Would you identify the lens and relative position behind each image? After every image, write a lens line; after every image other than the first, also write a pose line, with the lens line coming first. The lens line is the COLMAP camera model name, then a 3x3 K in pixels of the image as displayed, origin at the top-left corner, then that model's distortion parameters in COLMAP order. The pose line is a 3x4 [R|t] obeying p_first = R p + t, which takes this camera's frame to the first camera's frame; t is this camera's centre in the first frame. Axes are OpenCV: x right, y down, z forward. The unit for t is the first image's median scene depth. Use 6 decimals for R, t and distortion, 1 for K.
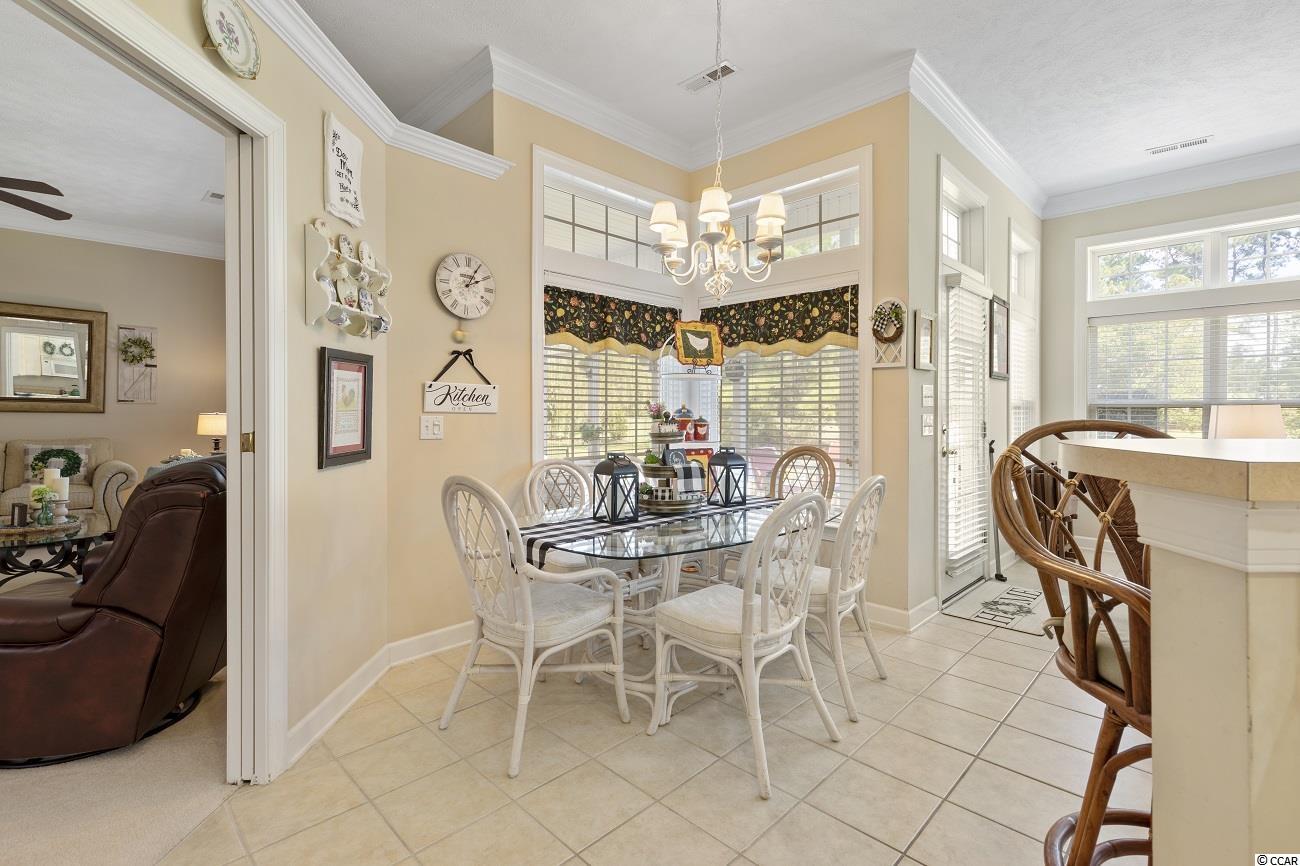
lens RADIAL K [[591.1, 0, 653.5], [0, 591.1, 417.1], [0, 0, 1]] dist [0.002888, 0.000264]
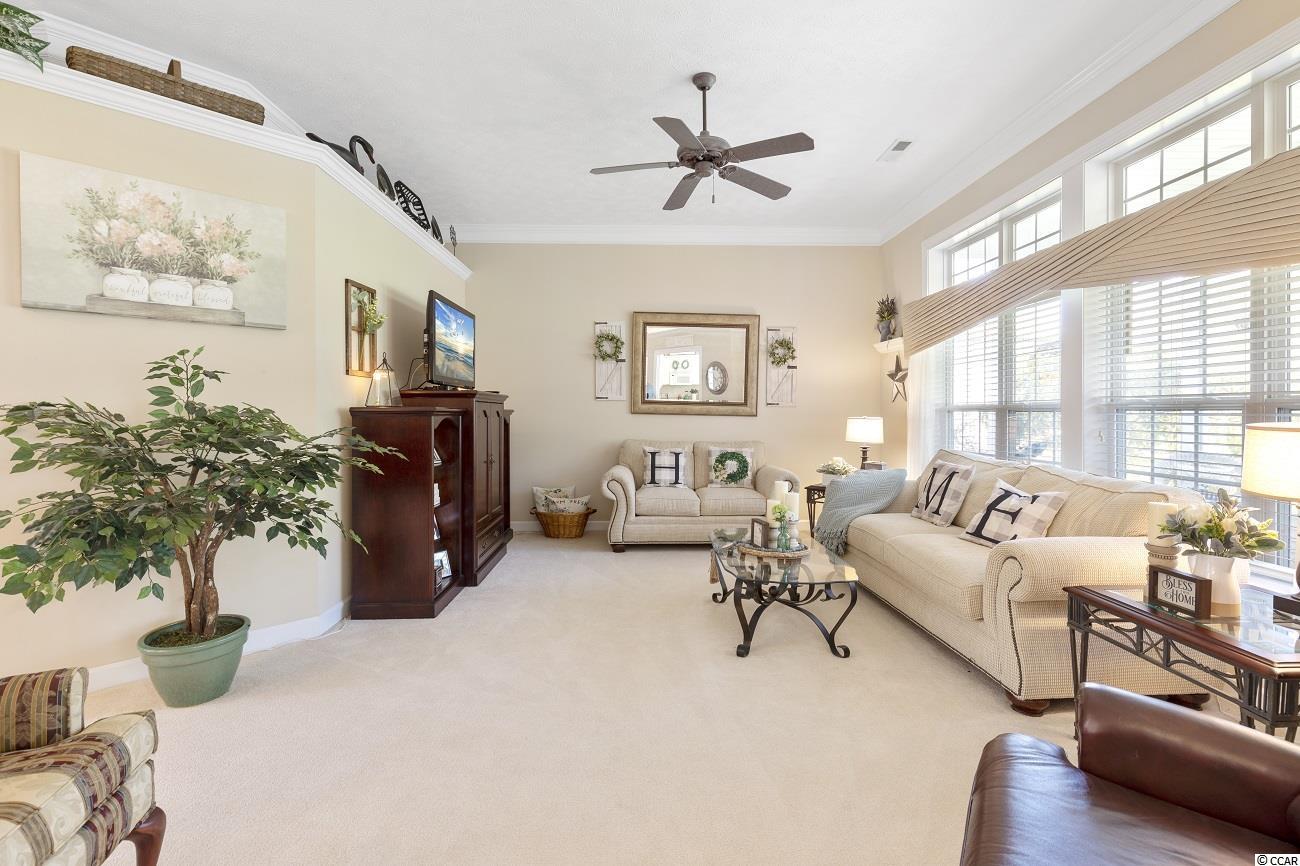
lens RADIAL K [[586.9, 0, 641.5], [0, 586.9, 426.2], [0, 0, 1]] dist [0.003997, 0.000408]
pose [[0.704782, 0.016388, -0.709235, -0.632061], [-0.008833, 0.999858, 0.014326, -0.004973], [0.709369, -0.003832, 0.704827, 0.288639]]
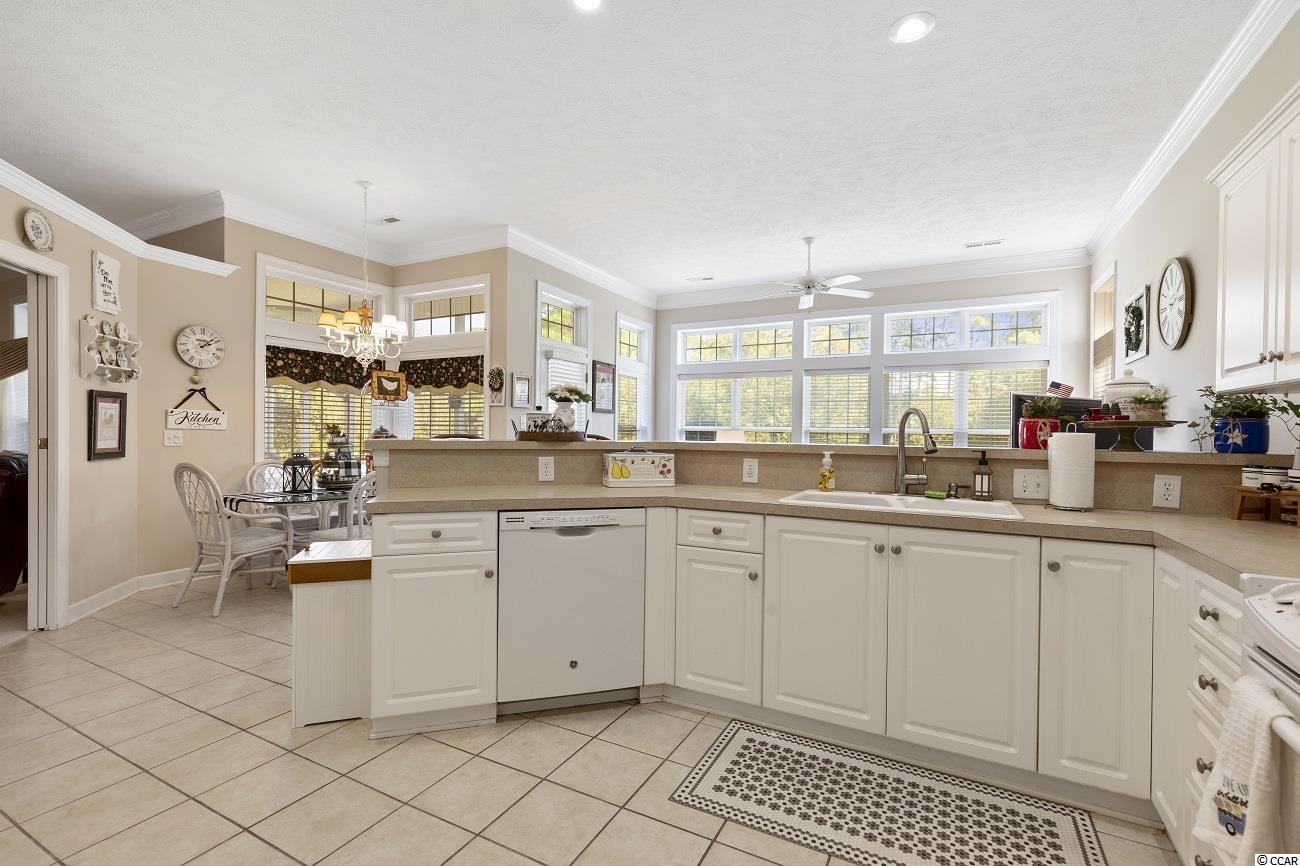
lens RADIAL K [[578.0, 0, 650.4], [0, 578.0, 440.2], [0, 0, 1]] dist [0.002859, 0.000028]
pose [[0.956363, 0.006783, 0.292103, 0.315763], [-0.007877, 0.999966, 0.002568, 0.006798], [-0.292075, -0.004757, 0.956384, -0.681398]]
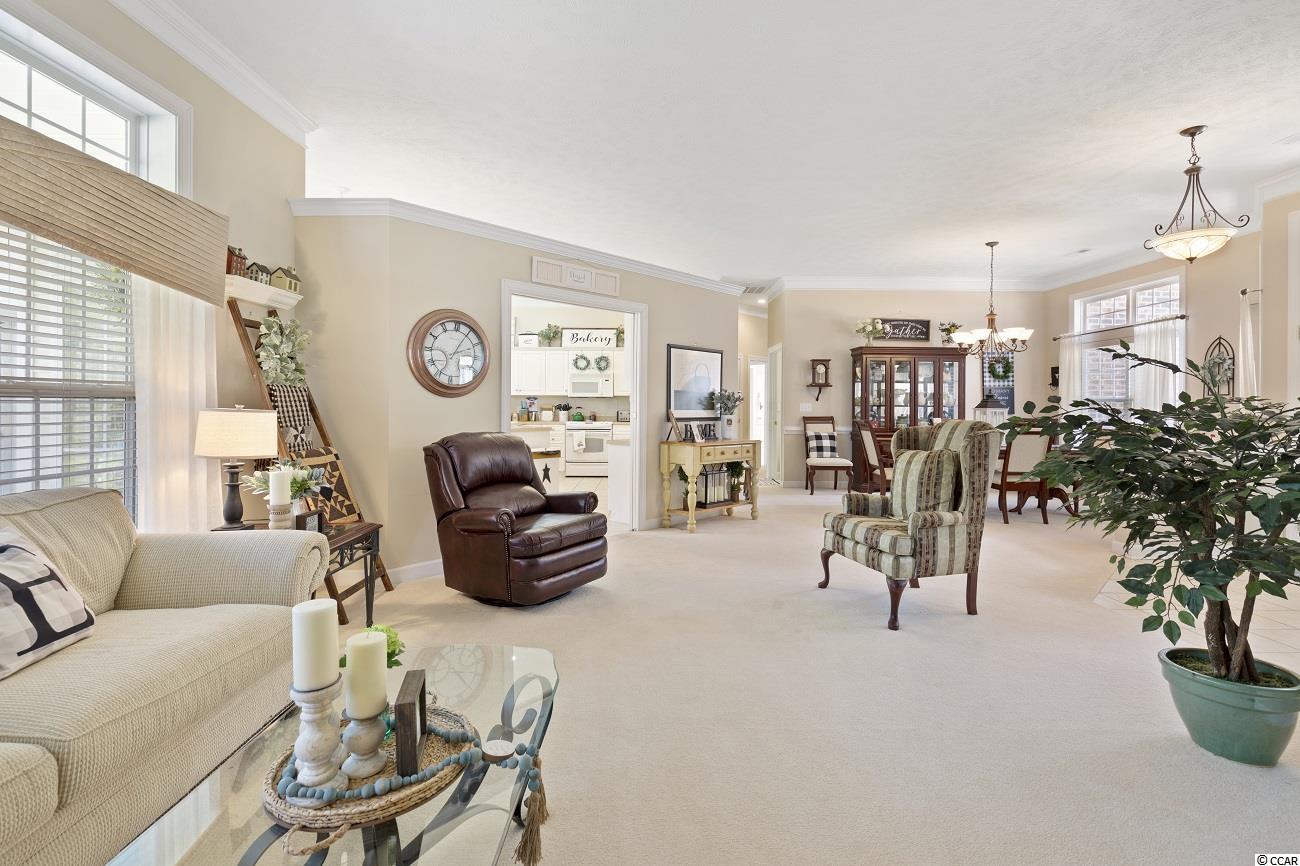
lens RADIAL K [[591.1, 0, 653.5], [0, 591.1, 417.1], [0, 0, 1]] dist [0.002888, 0.000264]
pose [[-0.711548, -0.017783, 0.702412, -1.544931], [0.001996, 0.999625, 0.027328, -0.014367], [-0.702635, 0.020847, -0.711245, 1.254305]]
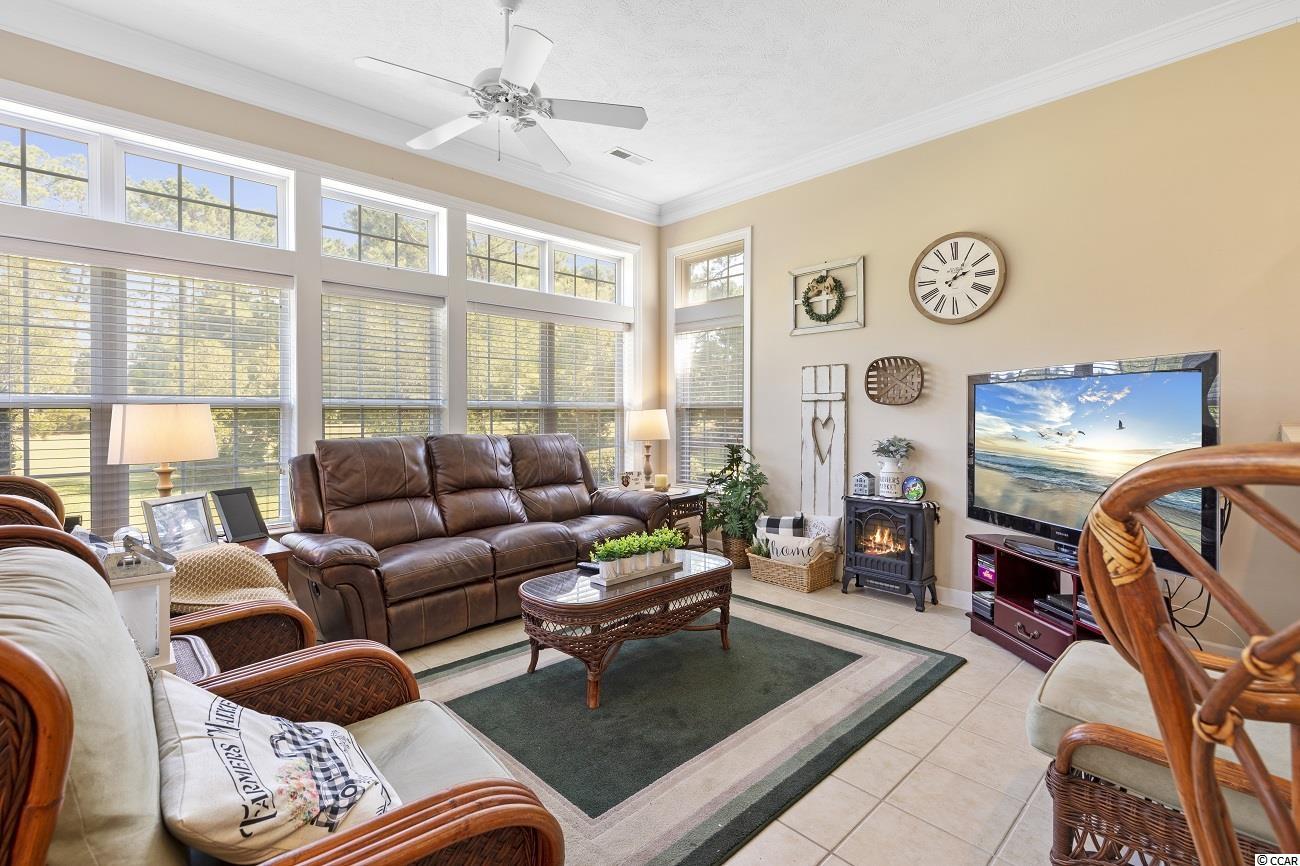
lens RADIAL K [[591.1, 0, 653.5], [0, 591.1, 417.1], [0, 0, 1]] dist [0.002888, 0.000264]
pose [[0.028280, -0.009484, 0.999555, 0.428785], [0.012083, 0.999885, 0.009145, -0.007460], [-0.999527, 0.011819, 0.028391, 0.530488]]
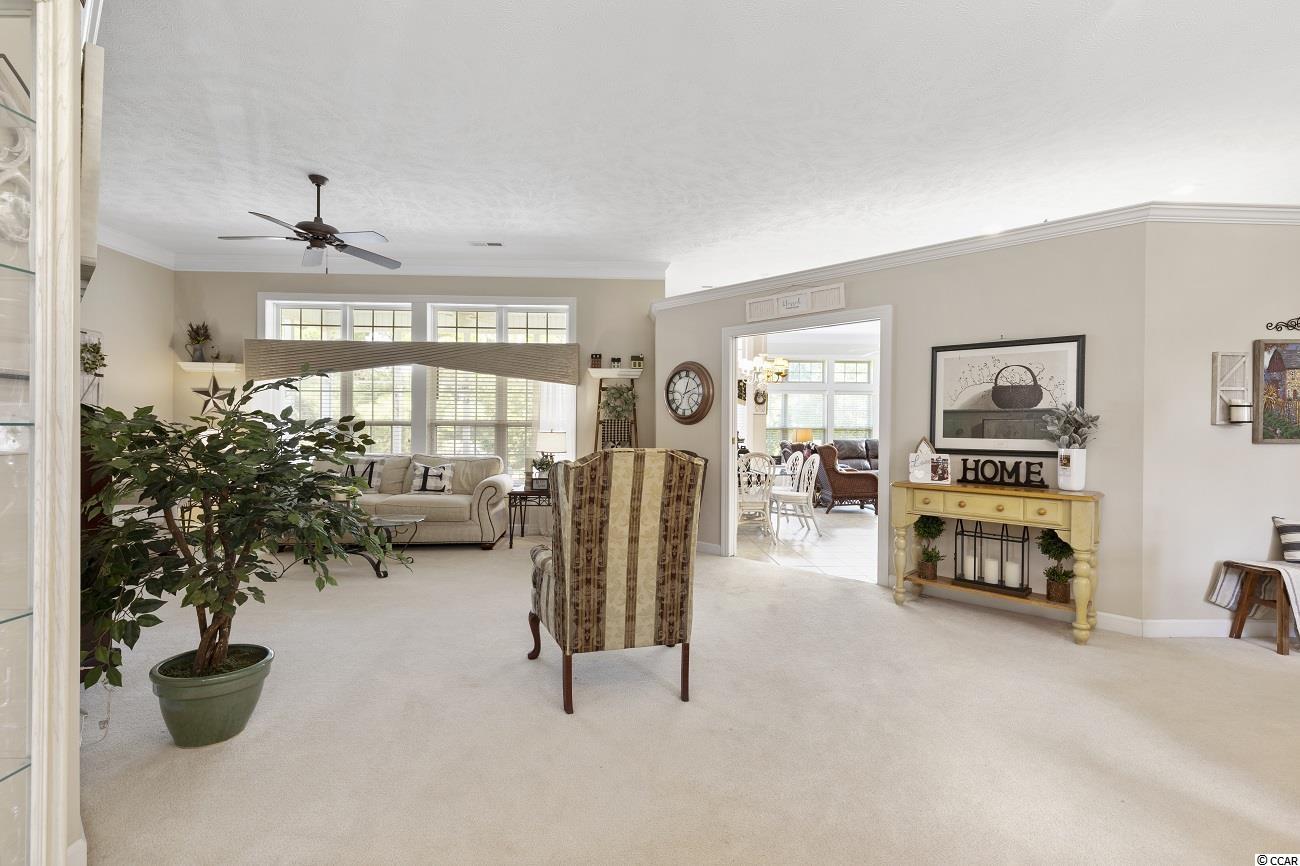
lens RADIAL K [[578.0, 0, 650.4], [0, 578.0, 440.2], [0, 0, 1]] dist [0.002859, 0.000028]
pose [[0.687693, -0.007421, 0.725964, -1.668230], [-0.000172, 0.999946, 0.010385, 0.004313], [-0.726002, -0.007267, 0.687654, -0.368604]]
